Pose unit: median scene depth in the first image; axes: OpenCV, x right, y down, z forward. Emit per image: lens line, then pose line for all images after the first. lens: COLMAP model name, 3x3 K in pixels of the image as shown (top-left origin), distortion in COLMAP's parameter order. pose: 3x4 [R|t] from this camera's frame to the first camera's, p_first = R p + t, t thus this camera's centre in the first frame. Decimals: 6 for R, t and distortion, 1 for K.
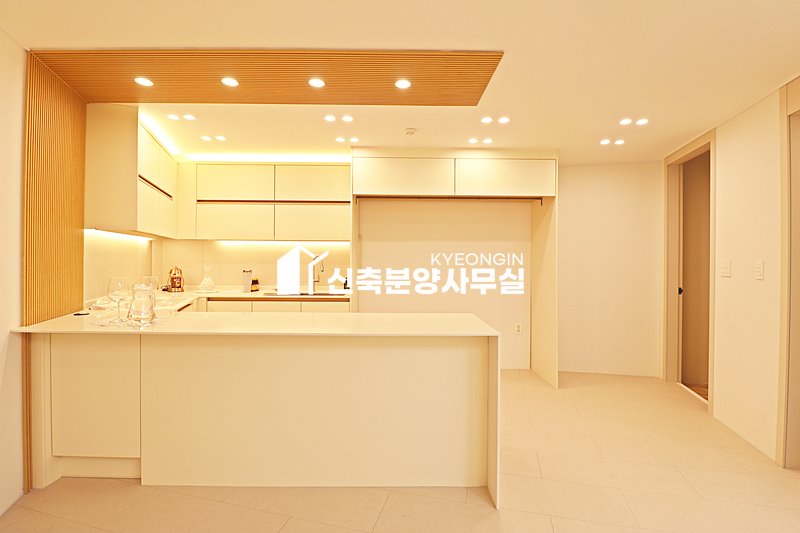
lens RADIAL K [[370.0, 0, 402.5], [0, 370.0, 261.9], [0, 0, 1]] dist [-0.000082, -0.011106]
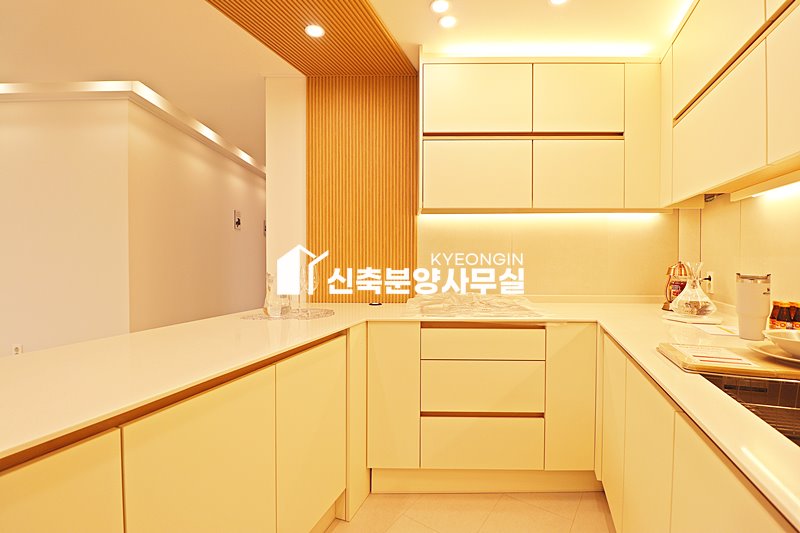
lens RADIAL K [[370.0, 0, 402.5], [0, 370.0, 261.9], [0, 0, 1]] dist [-0.000082, -0.011106]
pose [[-0.362223, 0.006879, -0.932066, 0.008557], [-0.007725, 0.999916, 0.010382, 0.014167], [0.932060, 0.010961, -0.362139, 0.917625]]
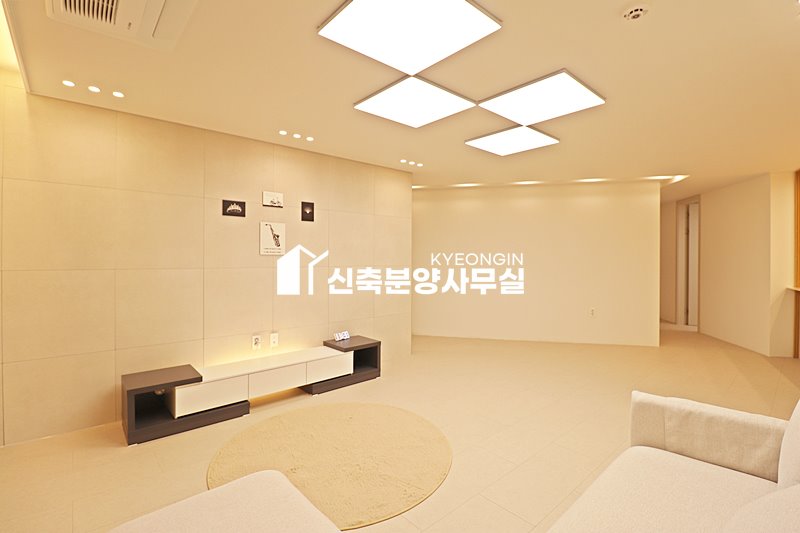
lens RADIAL K [[376.6, 0, 404.3], [0, 376.6, 258.7], [0, 0, 1]] dist [0.001001, -0.013326]
pose [[-0.565712, -0.007000, -0.824573, 1.274056], [-0.014513, 0.999894, 0.001468, 0.012187], [0.824475, 0.012797, -0.565754, 0.137210]]
